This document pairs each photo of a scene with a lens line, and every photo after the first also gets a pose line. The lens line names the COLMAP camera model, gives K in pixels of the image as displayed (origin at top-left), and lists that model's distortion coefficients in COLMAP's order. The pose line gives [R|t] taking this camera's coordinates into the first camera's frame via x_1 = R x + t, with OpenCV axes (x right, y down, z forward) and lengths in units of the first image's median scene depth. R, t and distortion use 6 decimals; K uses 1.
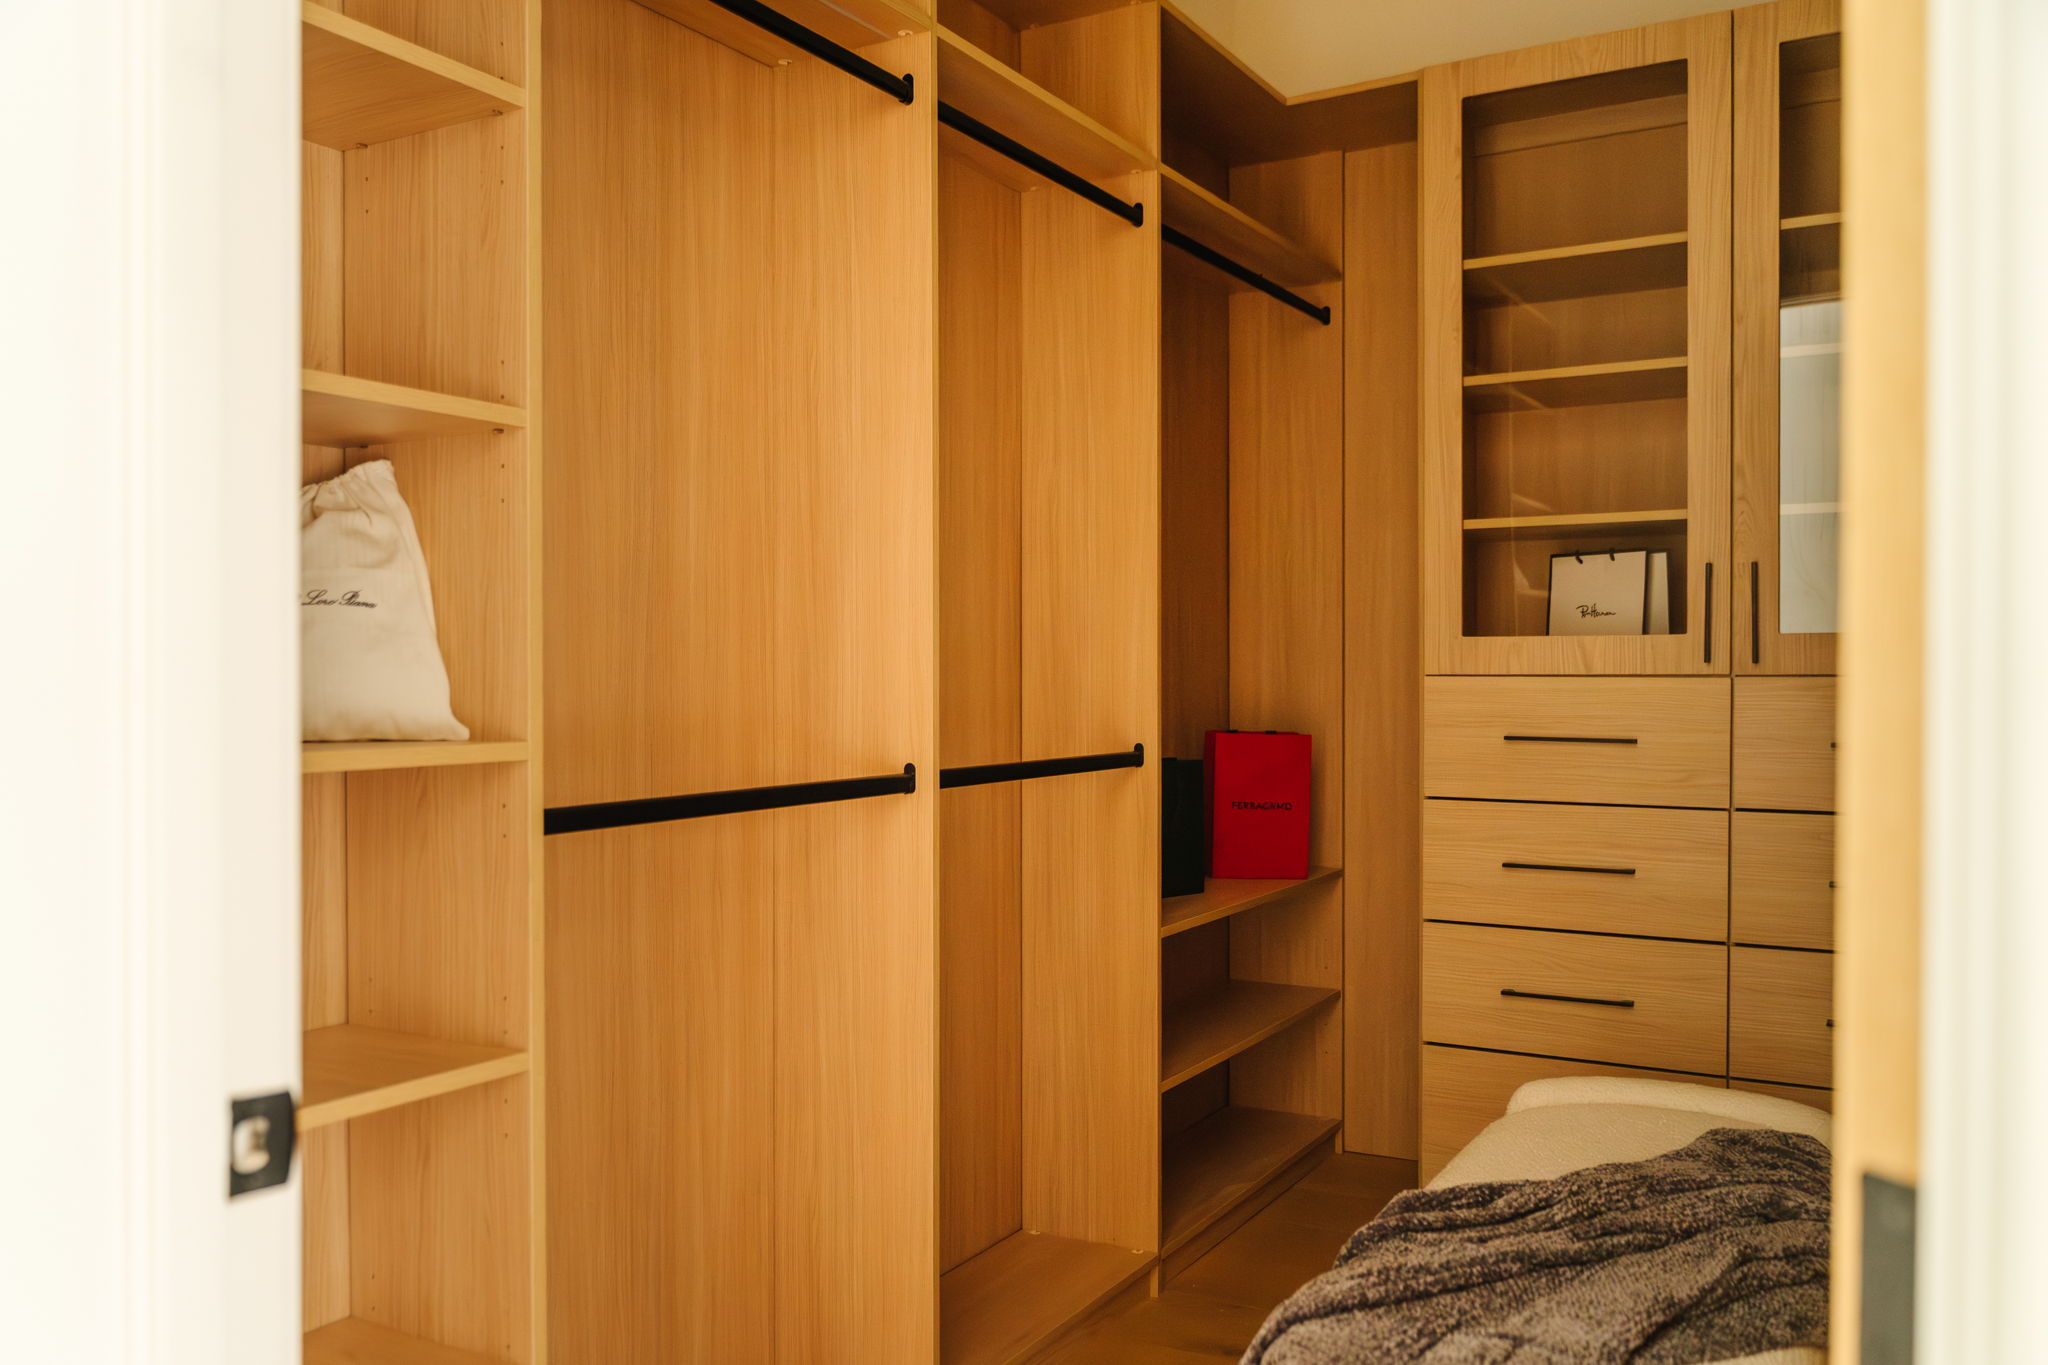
lens RADIAL K [[1667.2, 0, 1024.8], [0, 1667.2, 665.7], [0, 0, 1]] dist [0.003353, 0.000079]
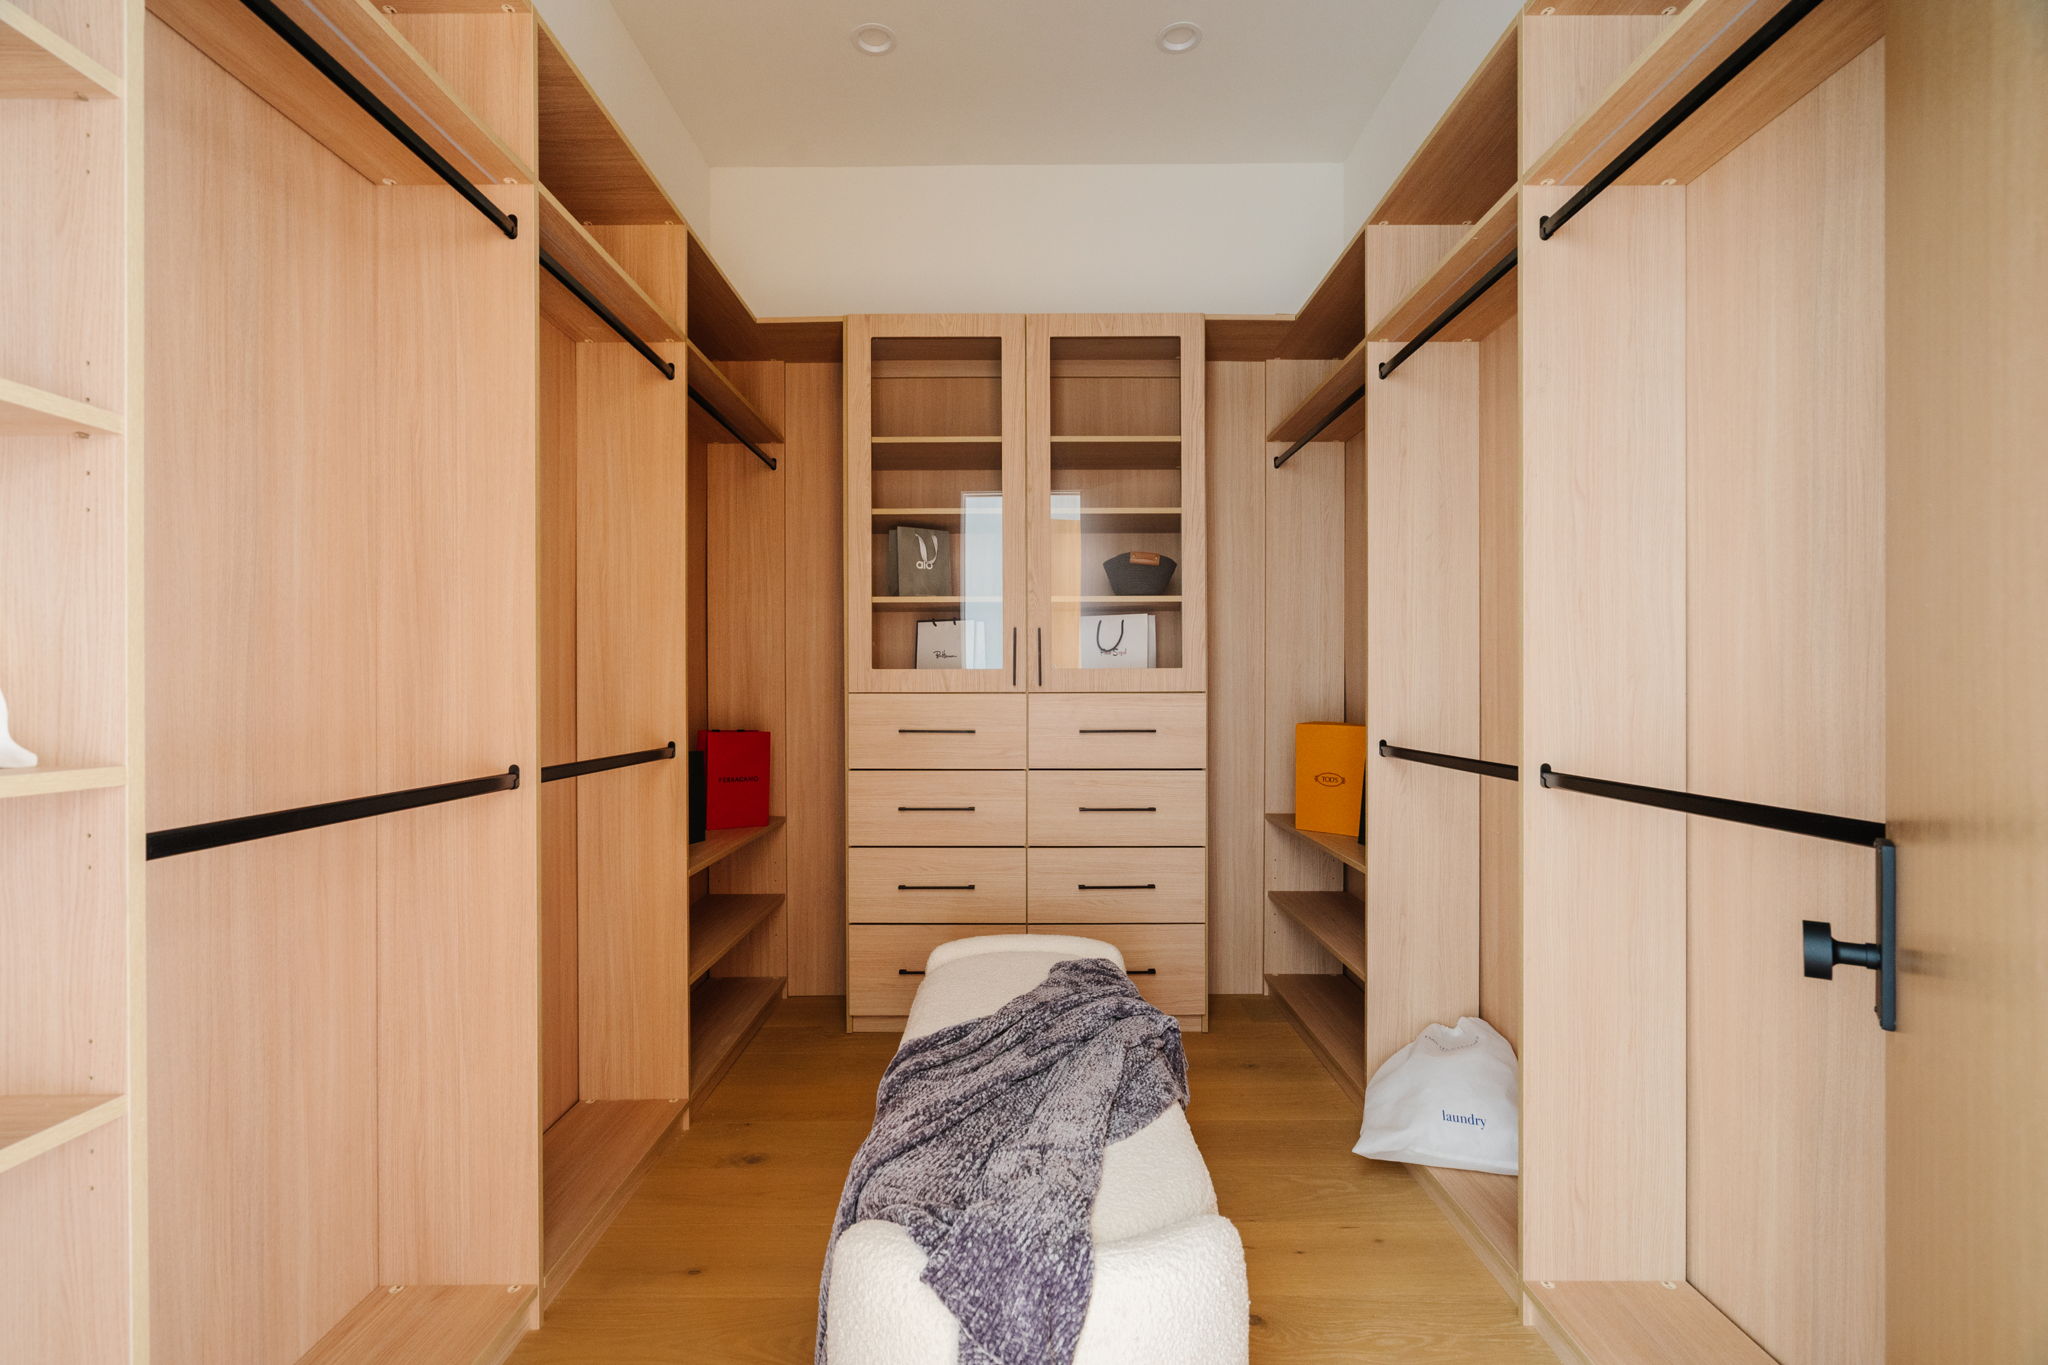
lens RADIAL K [[929.7, 0, 1024.0], [0, 929.7, 682.5], [0, 0, 1]] dist [0.001452, 0.002173]
pose [[0.865870, 0.003051, 0.500260, -0.083694], [-0.000187, 0.999983, -0.005776, 0.000876], [-0.500269, 0.004908, 0.865856, 0.197433]]
